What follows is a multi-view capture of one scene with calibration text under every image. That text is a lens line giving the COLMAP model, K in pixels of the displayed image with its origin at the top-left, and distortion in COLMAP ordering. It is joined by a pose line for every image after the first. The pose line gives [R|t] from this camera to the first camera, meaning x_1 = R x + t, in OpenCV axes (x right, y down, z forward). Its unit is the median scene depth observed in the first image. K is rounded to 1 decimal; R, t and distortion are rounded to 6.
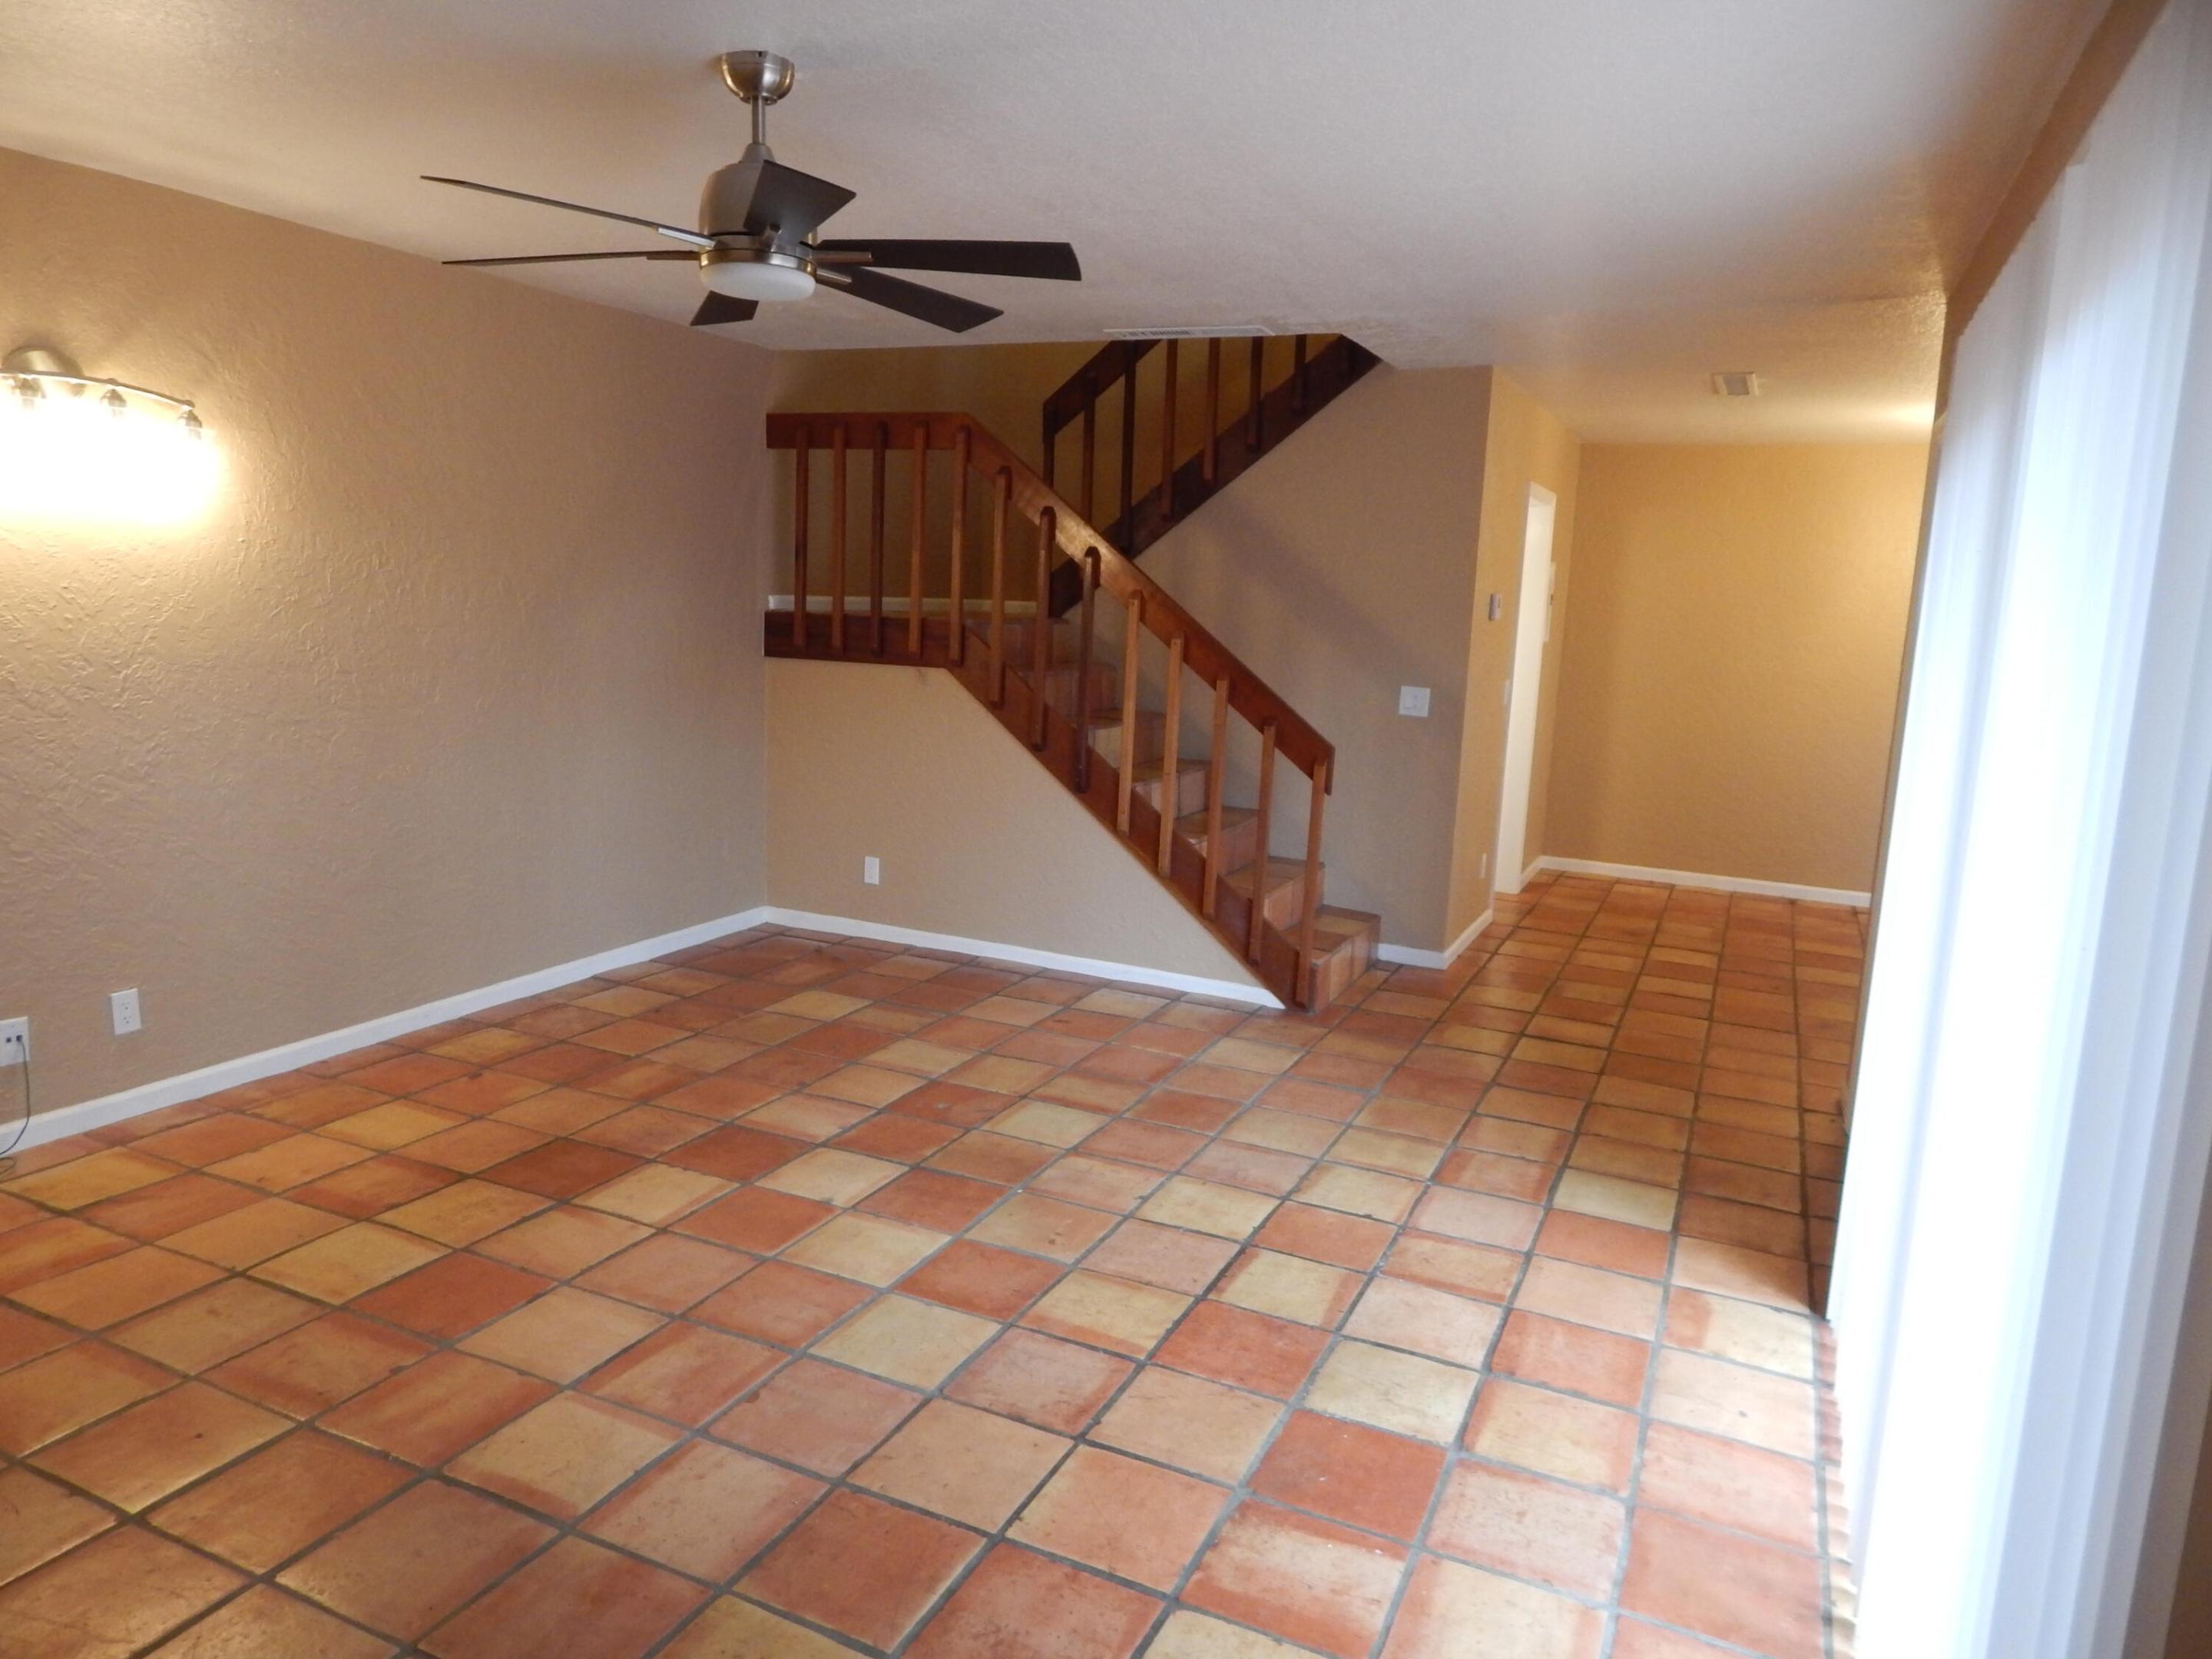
lens RADIAL K [[1458.9, 0, 1103.3], [0, 1458.9, 819.7], [0, 0, 1]] dist [0.005855, -0.009538]
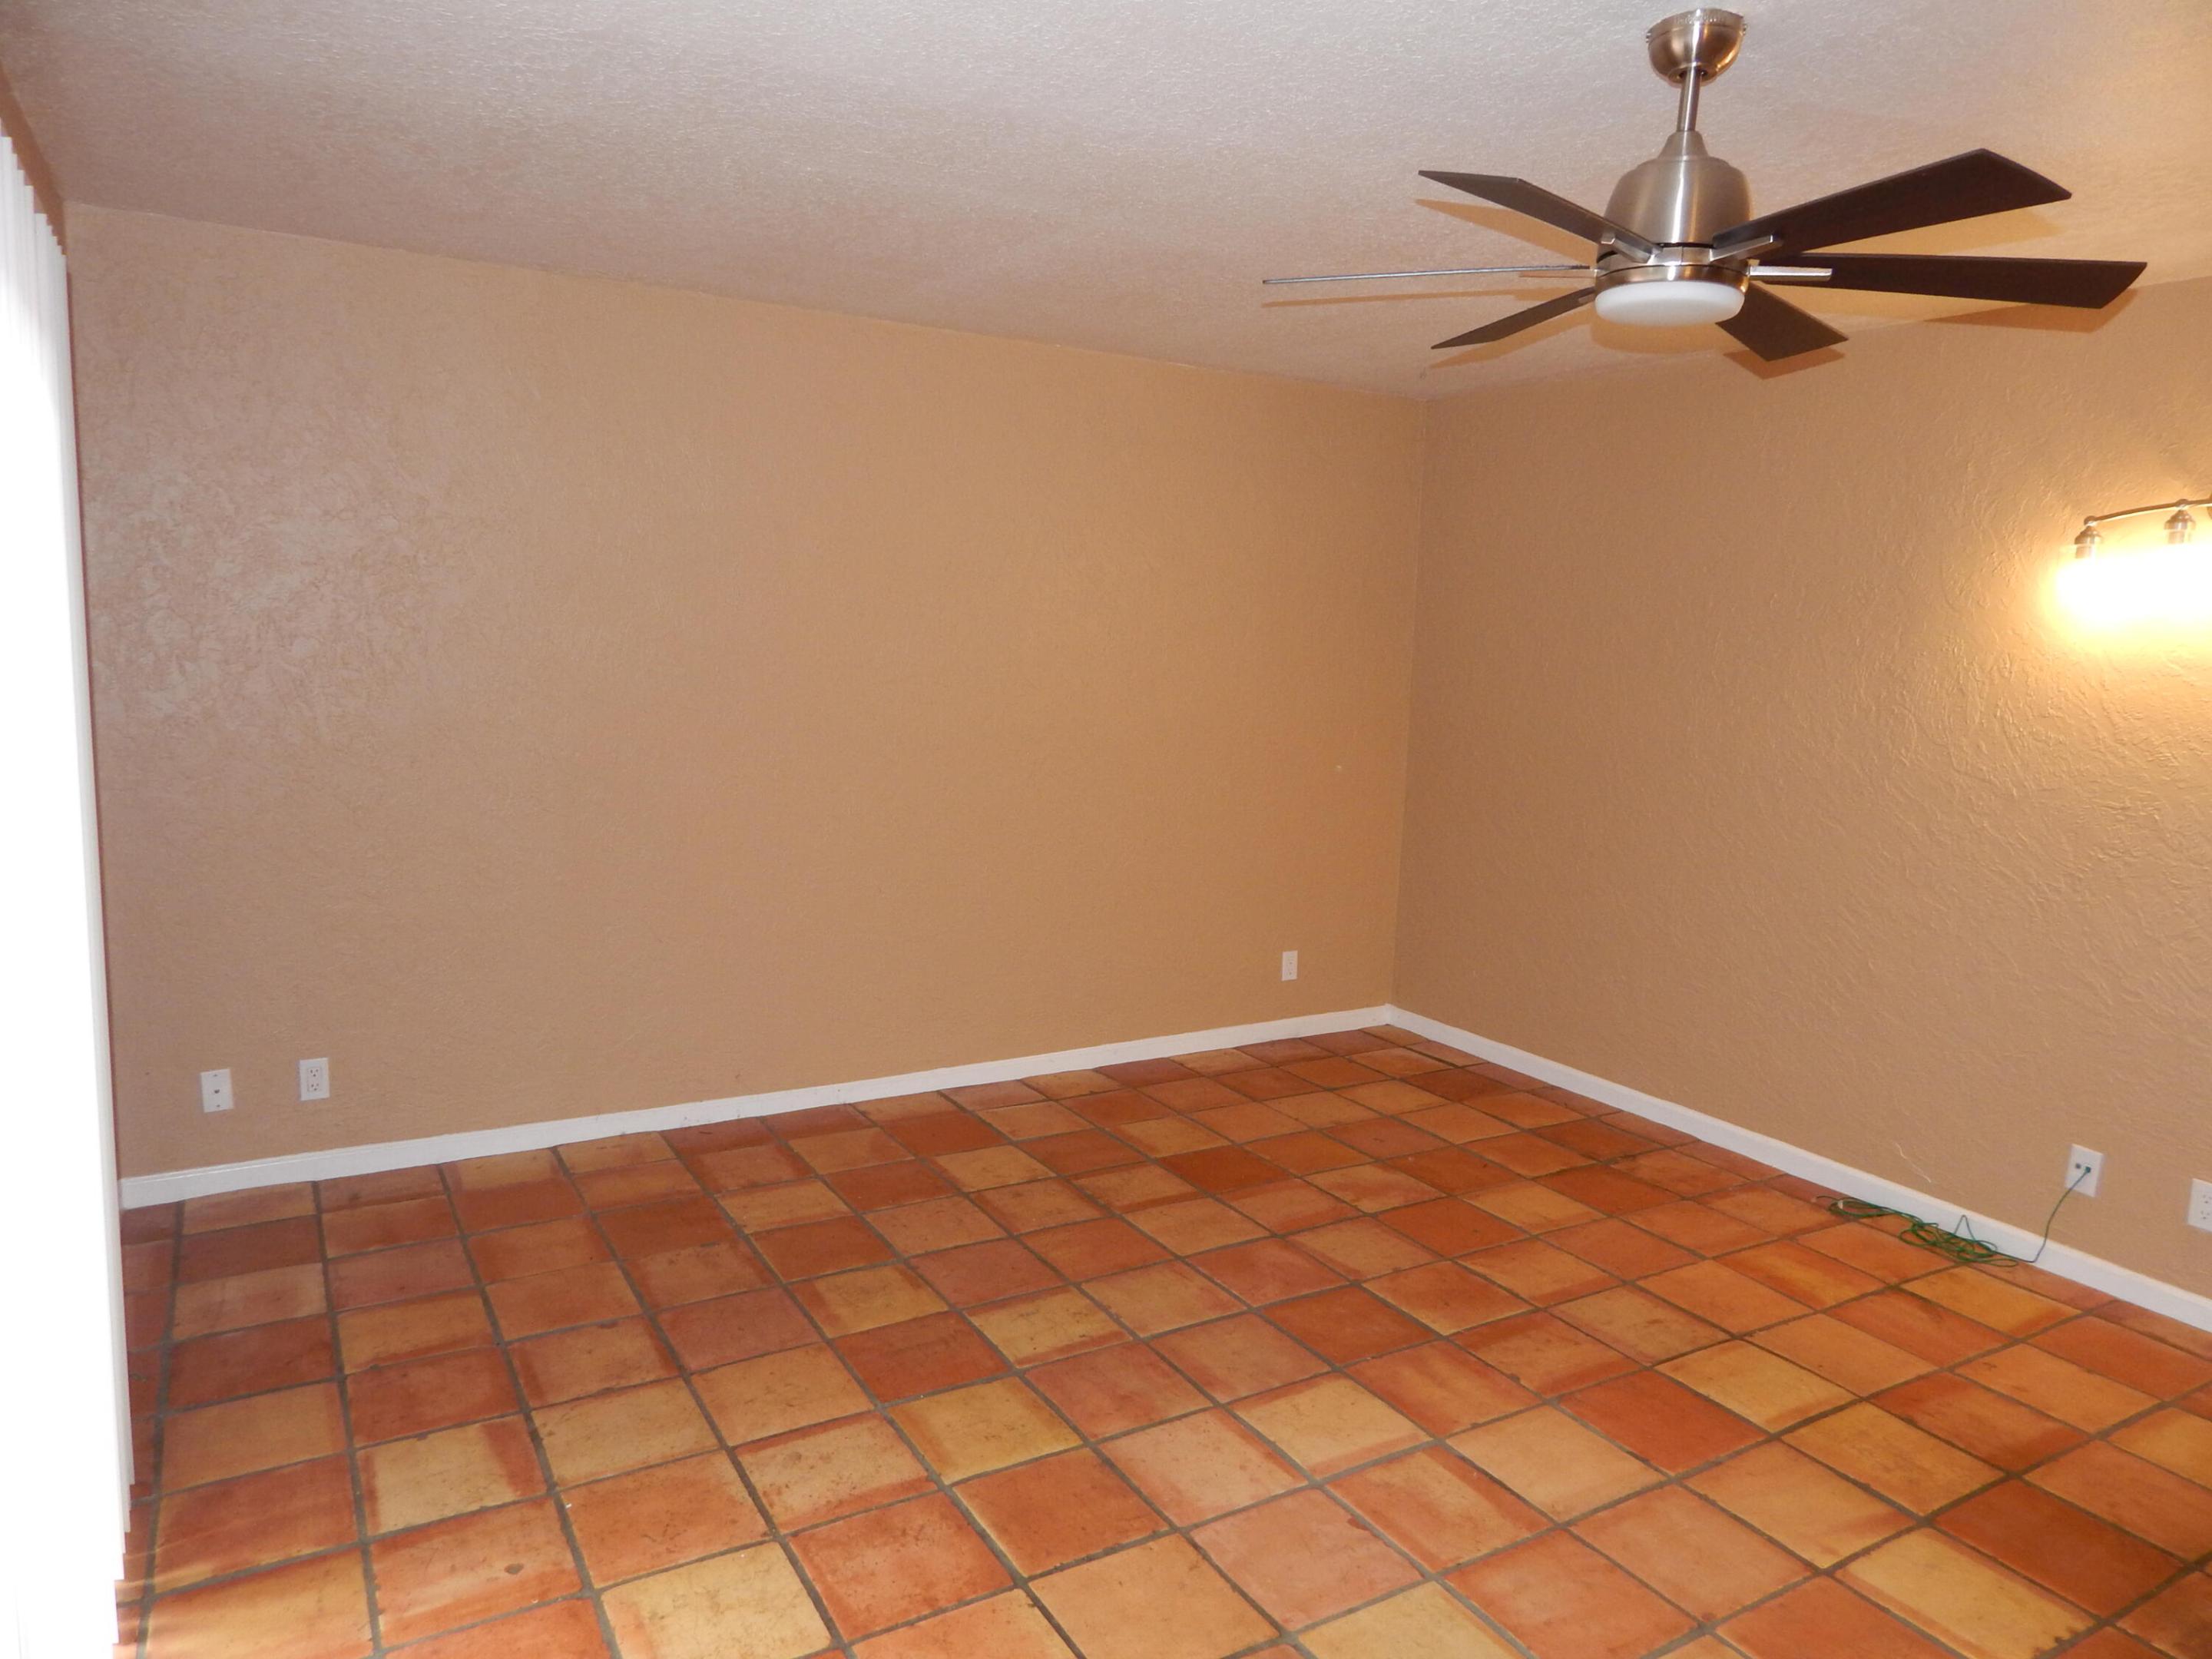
lens RADIAL K [[1458.9, 0, 1103.3], [0, 1458.9, 819.7], [0, 0, 1]] dist [0.005855, -0.009538]
pose [[-0.557764, 0.049165, -0.828542, 0.477243], [-0.194860, 0.962587, 0.188296, -0.147101], [0.806801, 0.266475, -0.527317, 0.971319]]
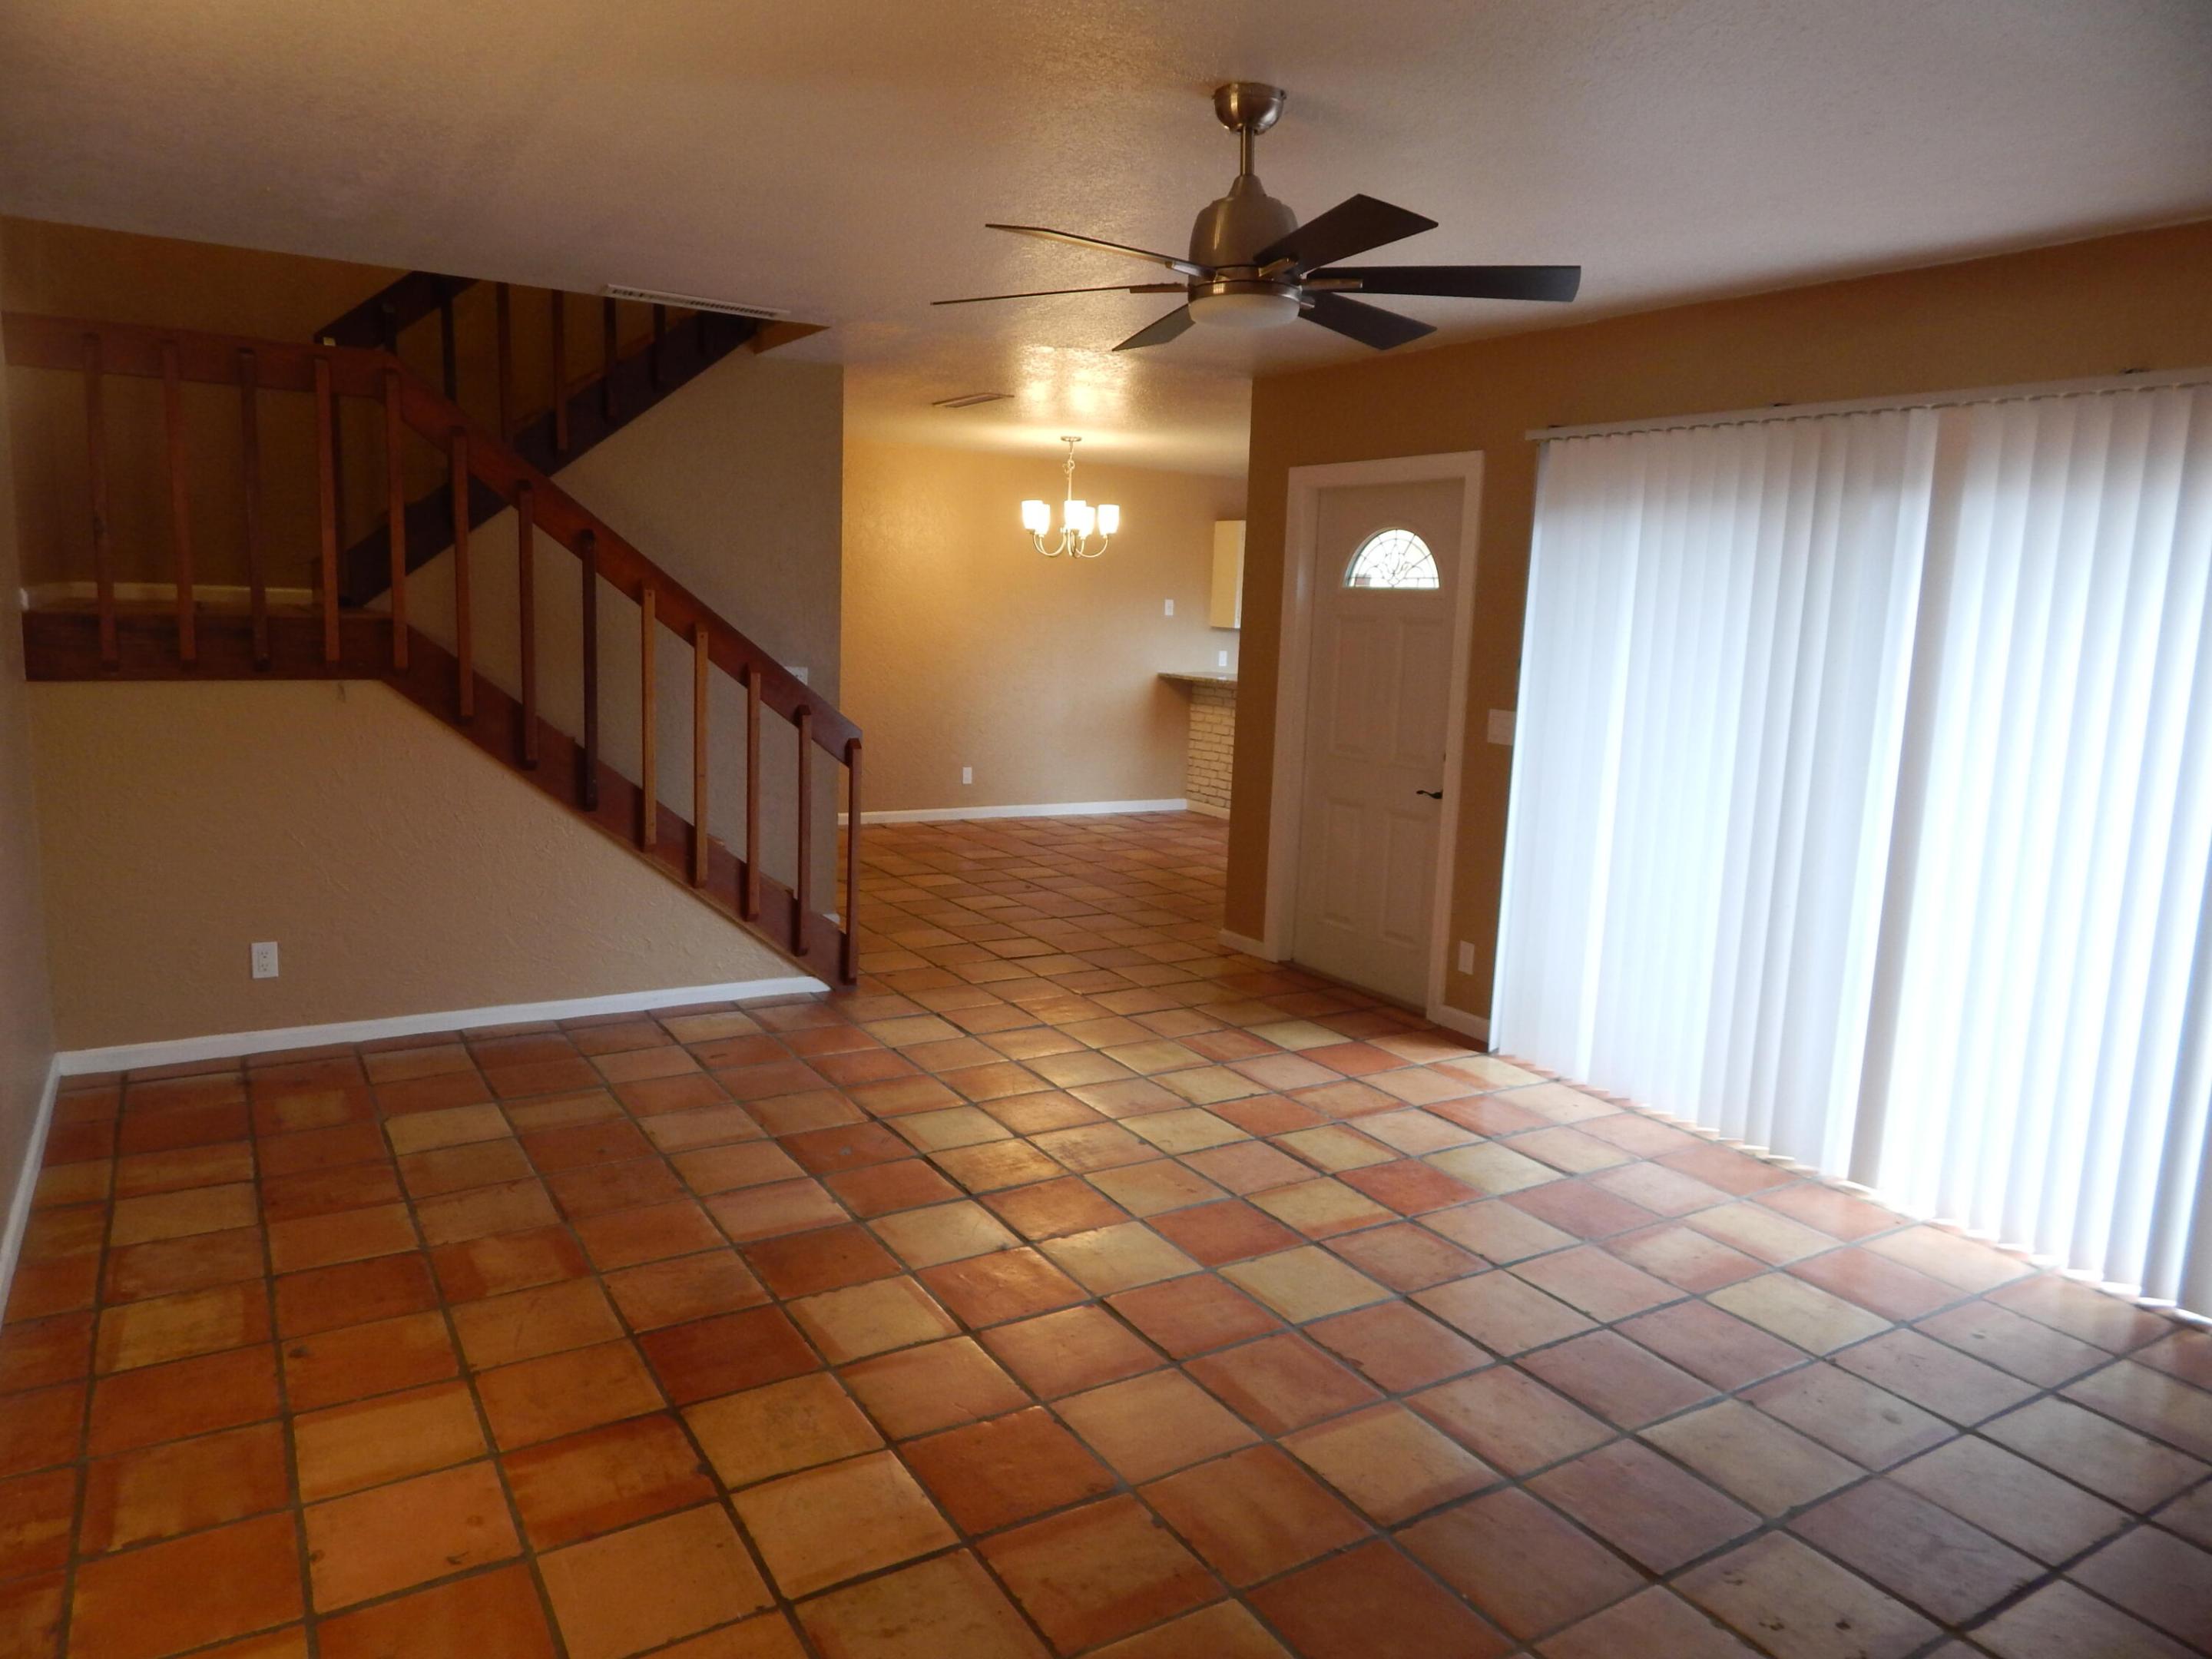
lens RADIAL K [[1458.9, 0, 1103.3], [0, 1458.9, 819.7], [0, 0, 1]] dist [0.005855, -0.009538]
pose [[0.554540, -0.147290, 0.819018, -0.919234], [0.116902, 0.988240, 0.098570, -0.103803], [-0.823905, 0.041084, 0.565237, 0.408674]]
